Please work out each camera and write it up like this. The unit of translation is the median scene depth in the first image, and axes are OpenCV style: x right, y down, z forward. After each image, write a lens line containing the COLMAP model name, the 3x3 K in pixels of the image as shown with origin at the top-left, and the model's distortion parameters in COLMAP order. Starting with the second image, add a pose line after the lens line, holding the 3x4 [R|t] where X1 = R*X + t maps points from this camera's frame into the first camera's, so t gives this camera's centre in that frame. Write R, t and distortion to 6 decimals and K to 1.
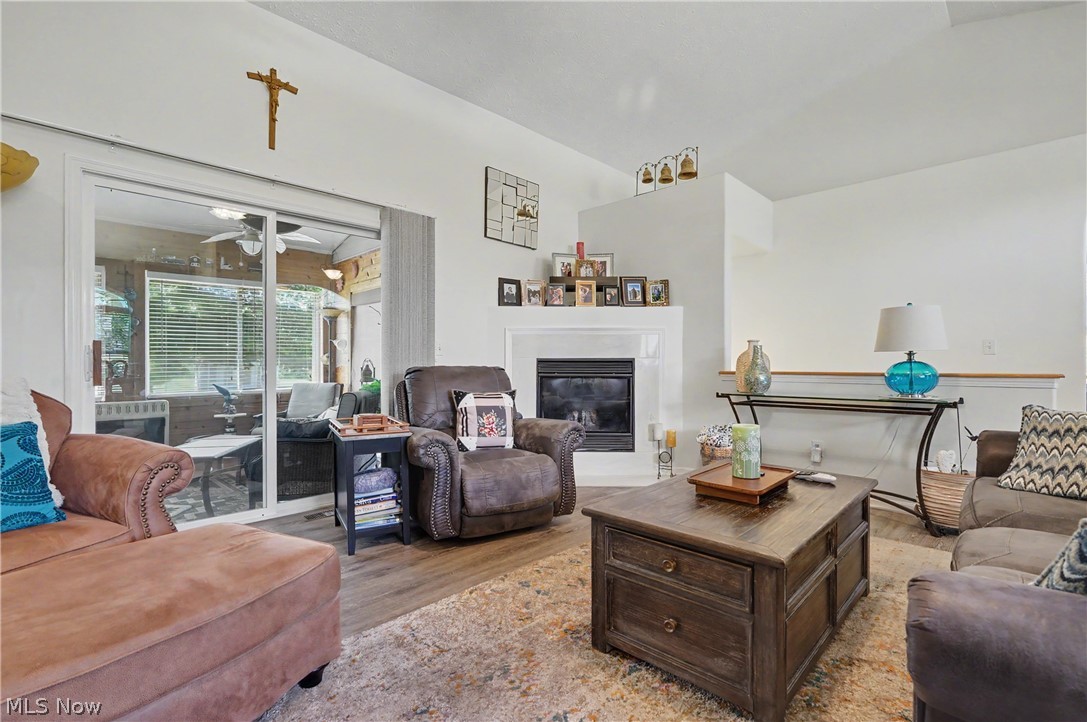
lens RADIAL K [[495.3, 0, 539.6], [0, 495.3, 365.5], [0, 0, 1]] dist [-0.007657, -0.000681]
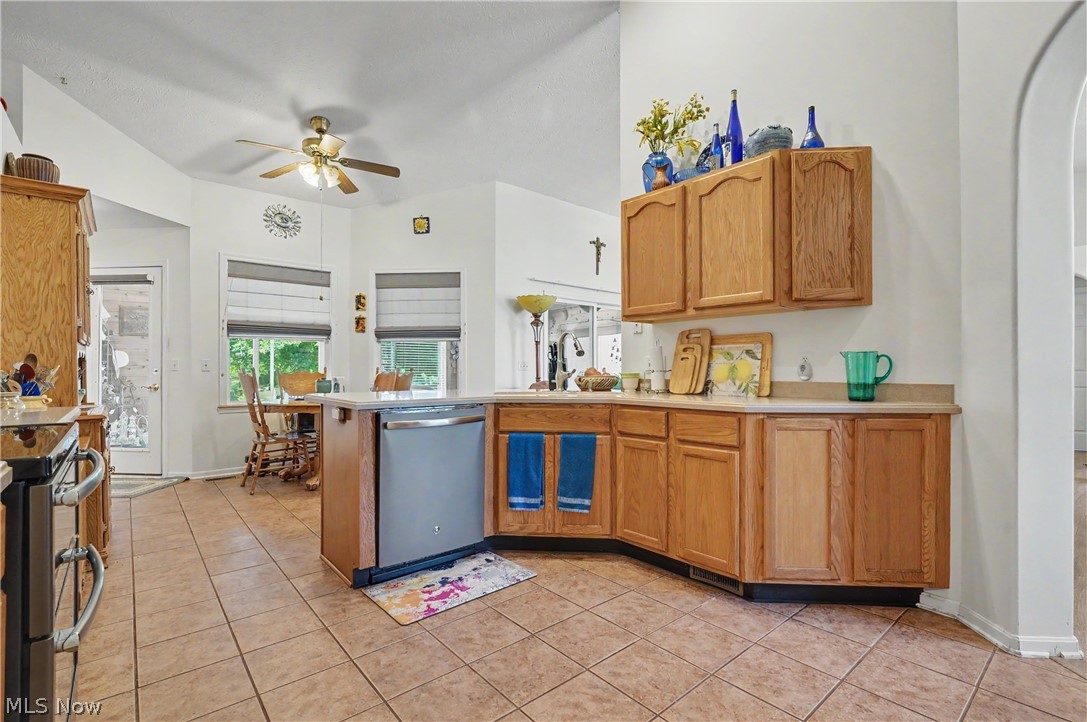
lens RADIAL K [[495.3, 0, 547.8], [0, 495.3, 367.7], [0, 0, 1]] dist [-0.007657, -0.000681]
pose [[0.996257, -0.000941, -0.086431, -0.484261], [-0.000296, 0.999898, -0.014300, -0.010132], [0.086435, 0.014272, 0.996155, -0.953534]]
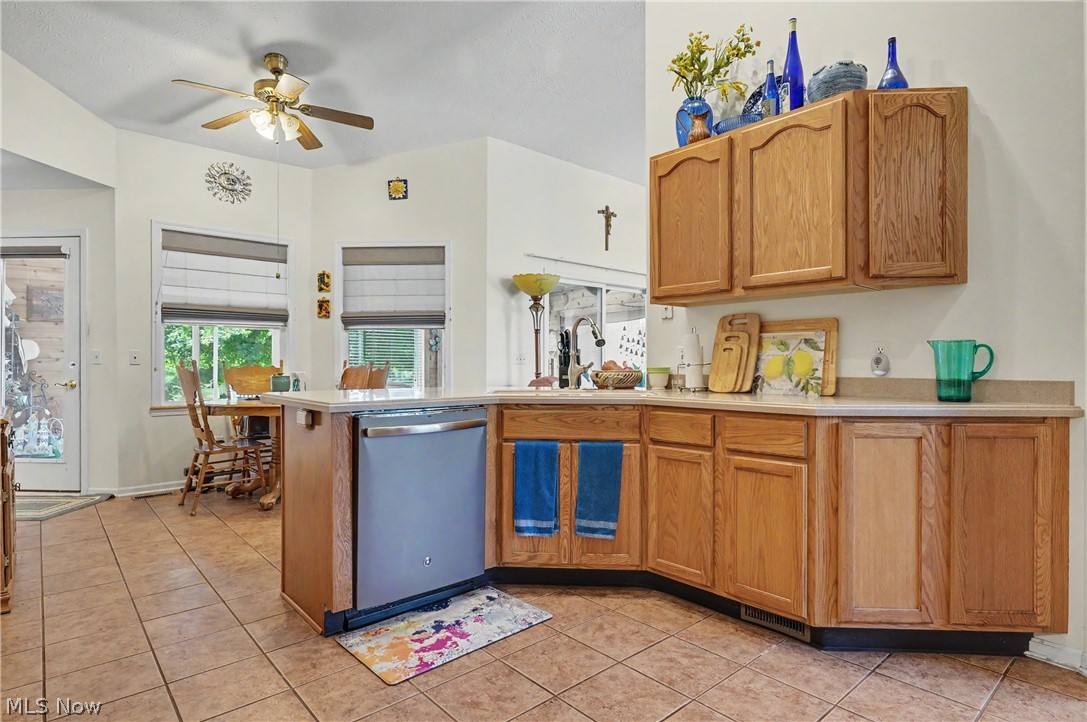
lens RADIAL K [[576.2, 0, 546.9], [0, 576.2, 364.1], [0, 0, 1]] dist [-0.003174, 0.001266]
pose [[0.997560, -0.000130, -0.069818, -0.519672], [-0.000529, 0.999955, -0.009420, -0.009525], [0.069816, 0.009434, 0.997515, -0.914701]]
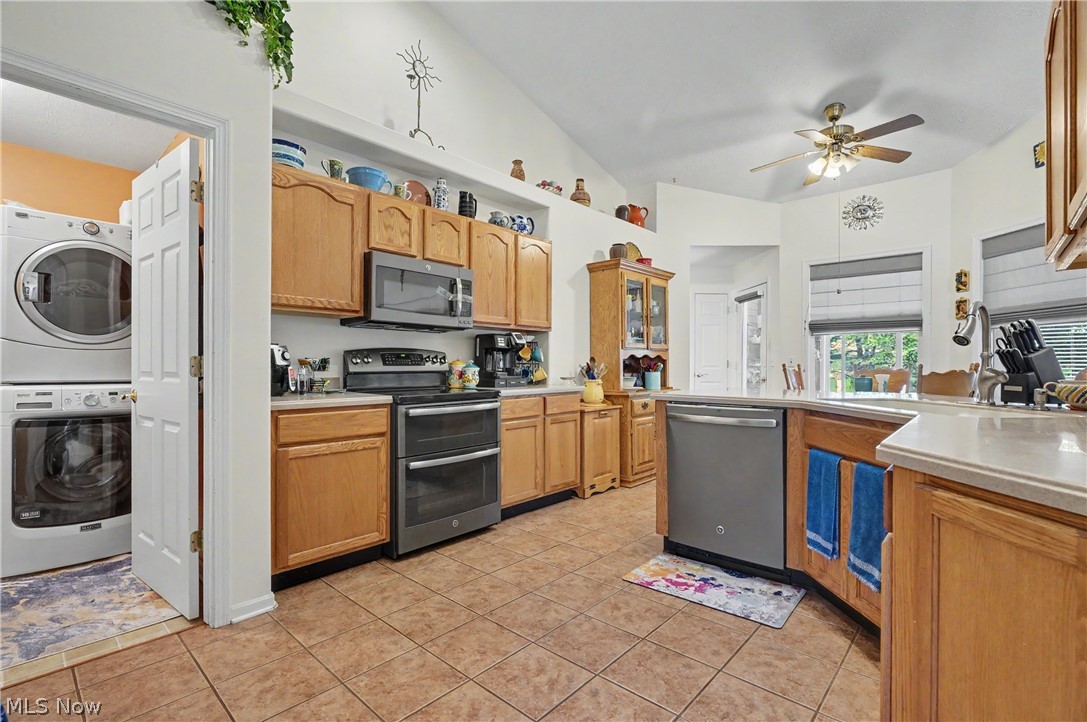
lens RADIAL K [[495.3, 0, 544.2], [0, 495.3, 366.5], [0, 0, 1]] dist [-0.007657, -0.000681]
pose [[0.041018, 0.003310, -0.999153, -0.031358], [-0.011999, 0.999924, 0.002820, -0.016597], [0.999086, 0.011873, 0.041055, -0.548184]]
